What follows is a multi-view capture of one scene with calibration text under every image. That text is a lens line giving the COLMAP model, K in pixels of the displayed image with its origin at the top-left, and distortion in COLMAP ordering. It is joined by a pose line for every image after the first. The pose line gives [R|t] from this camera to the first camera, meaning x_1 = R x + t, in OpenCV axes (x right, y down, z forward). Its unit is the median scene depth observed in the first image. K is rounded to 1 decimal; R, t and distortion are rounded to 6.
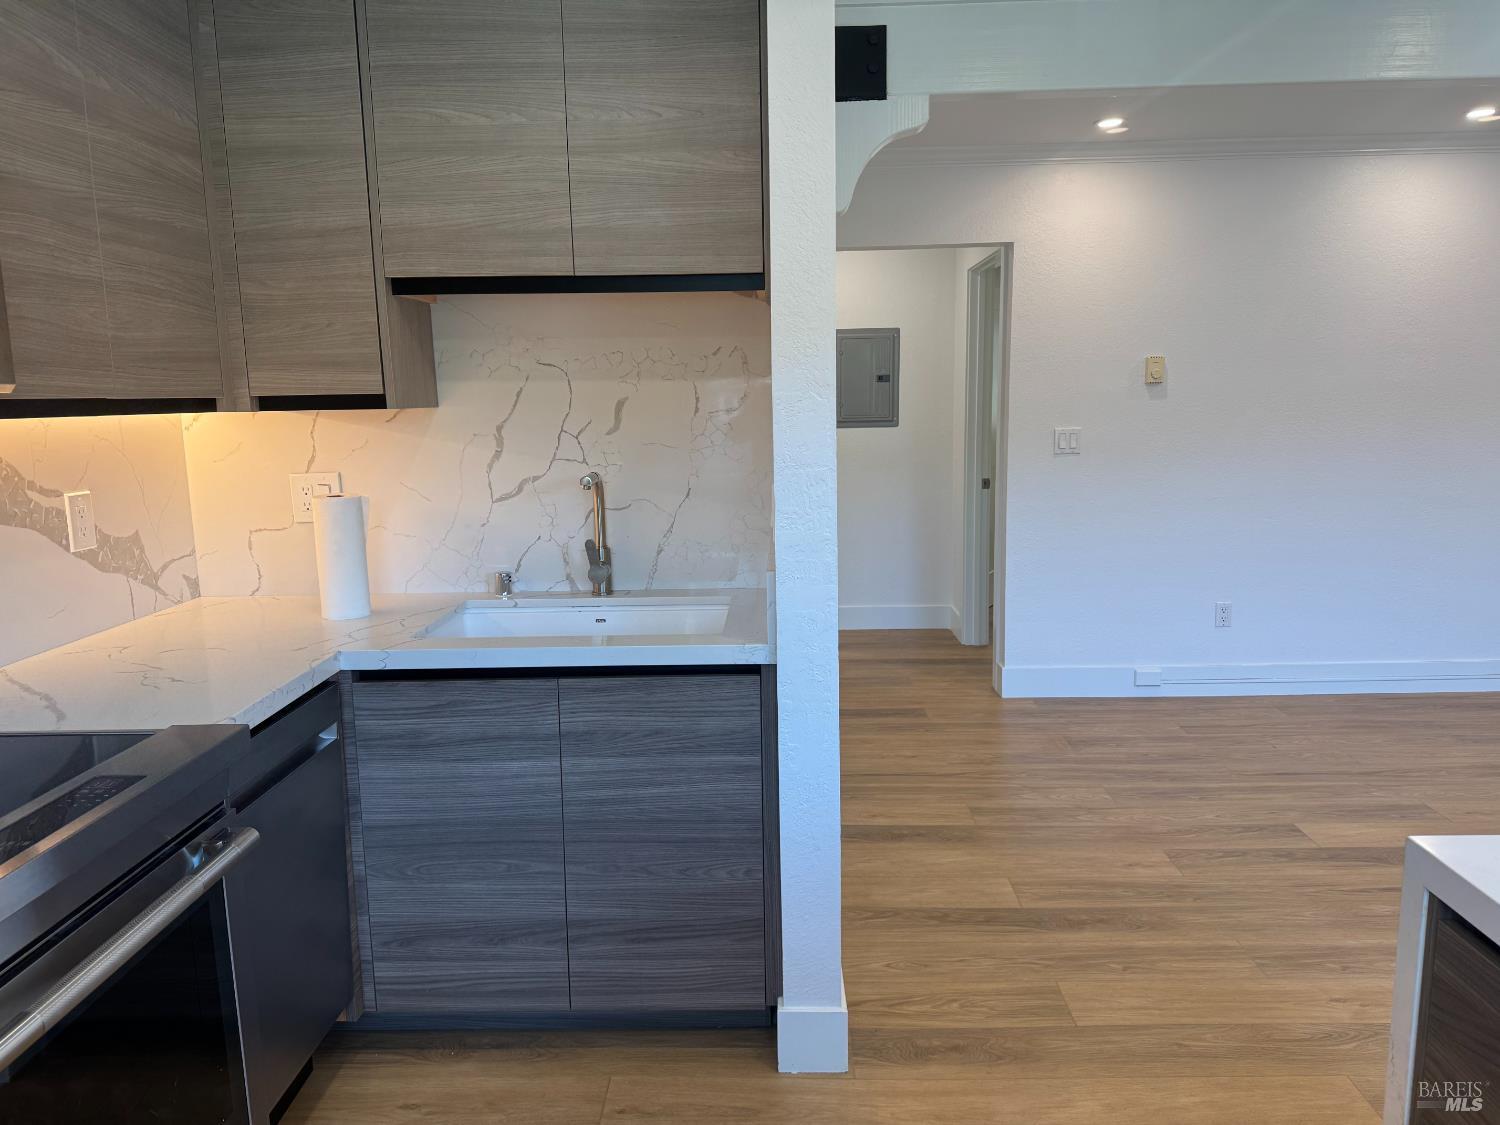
lens RADIAL K [[1052.5, 0, 750.0], [0, 1052.5, 562.5], [0, 0, 1]] dist [0.113459, -0.170722]
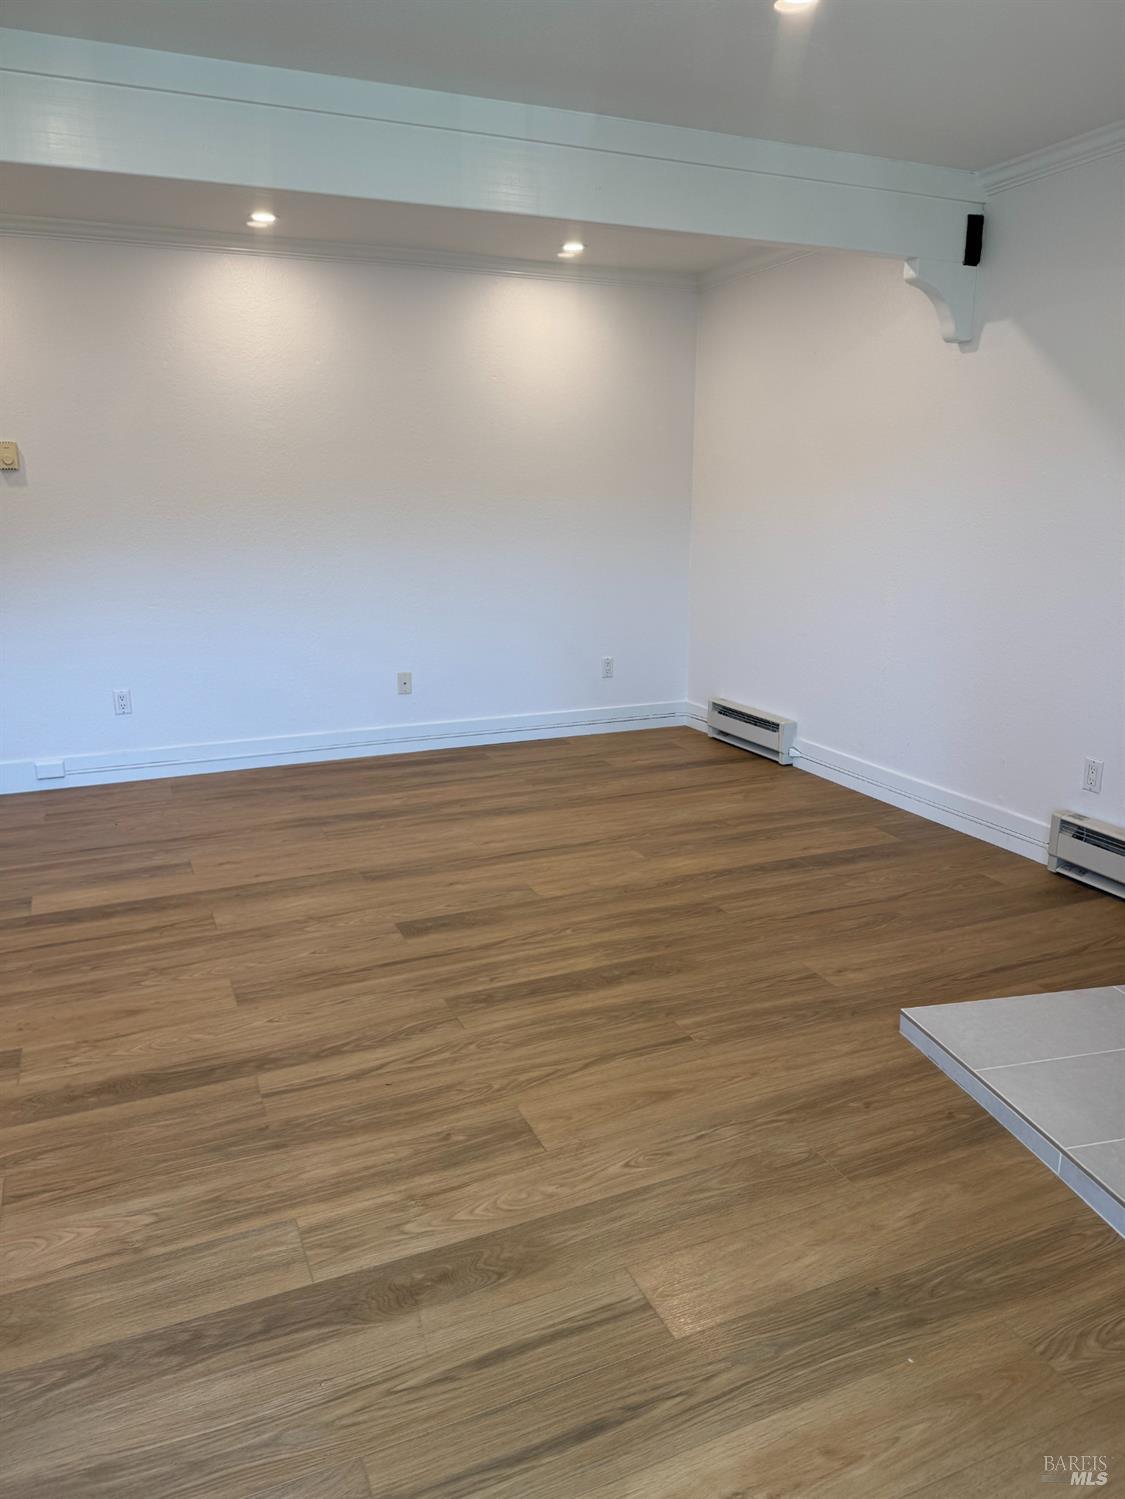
lens RADIAL K [[1049.0, 0, 566.2], [0, 1049.0, 740.3], [0, 0, 1]] dist [0.111160, -0.225040]
pose [[0.906492, -0.077549, 0.415040, 0.769289], [0.050829, 0.995883, 0.075062, 0.058511], [-0.419152, -0.046947, 0.906701, -0.191317]]
